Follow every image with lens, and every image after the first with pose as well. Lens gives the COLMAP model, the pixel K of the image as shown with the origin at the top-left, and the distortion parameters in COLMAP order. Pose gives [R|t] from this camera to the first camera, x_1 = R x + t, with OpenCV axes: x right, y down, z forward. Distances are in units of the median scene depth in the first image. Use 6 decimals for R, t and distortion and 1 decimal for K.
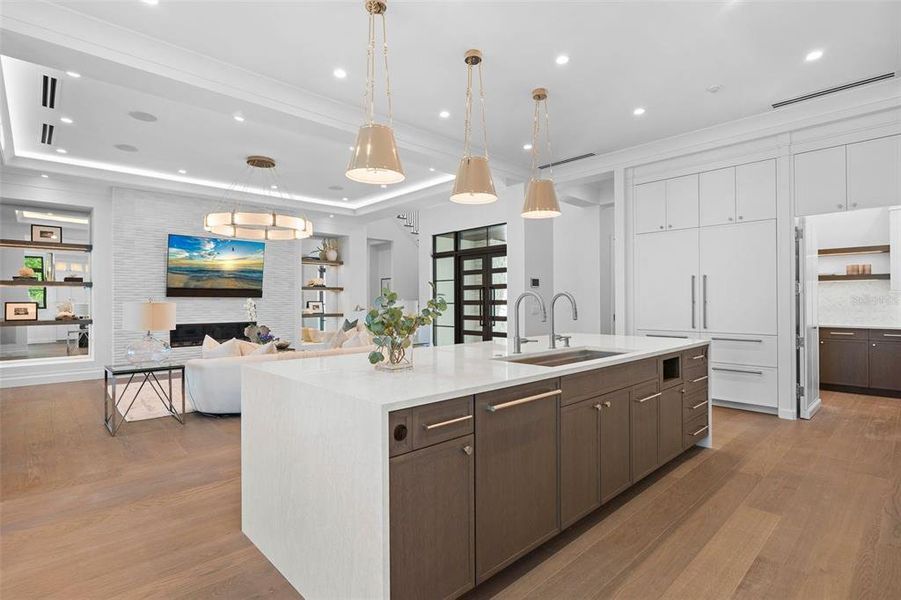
lens RADIAL K [[441.8, 0, 453.2], [0, 441.8, 299.5], [0, 0, 1]] dist [0.002554, -0.000287]
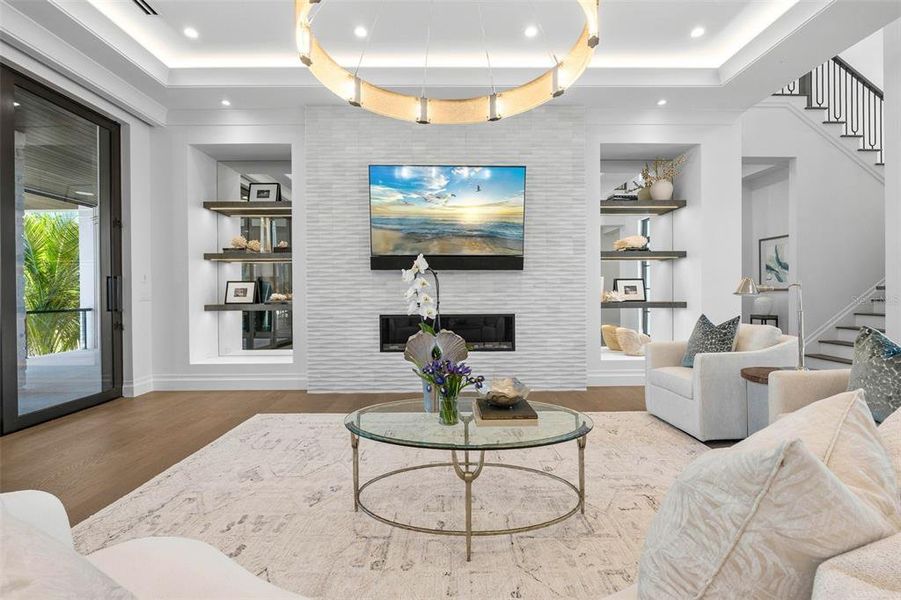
lens RADIAL K [[403.6, 0, 457.9], [0, 403.6, 299.1], [0, 0, 1]] dist [-0.003629, 0.000312]
pose [[0.740570, 0.008005, -0.671932, -0.157506], [0.006686, 0.999792, 0.019280, 0.021443], [0.671946, -0.018771, 0.740362, 0.572921]]
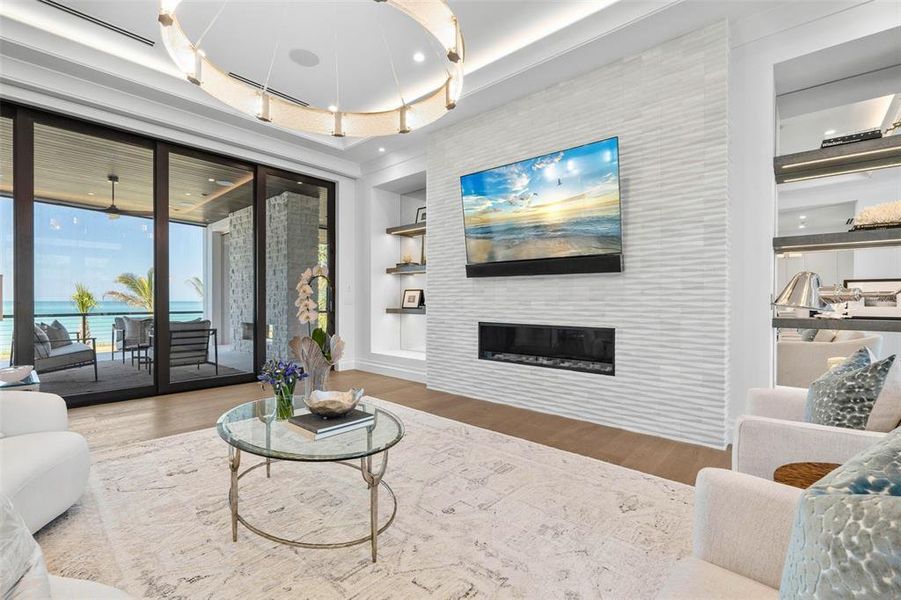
lens RADIAL K [[403.6, 0, 450.7], [0, 403.6, 301.0], [0, 0, 1]] dist [-0.003629, 0.000312]
pose [[0.085724, 0.005936, -0.996301, -0.064408], [0.002103, 0.999979, 0.006139, 0.020385], [0.996317, -0.002622, 0.085709, 0.796806]]
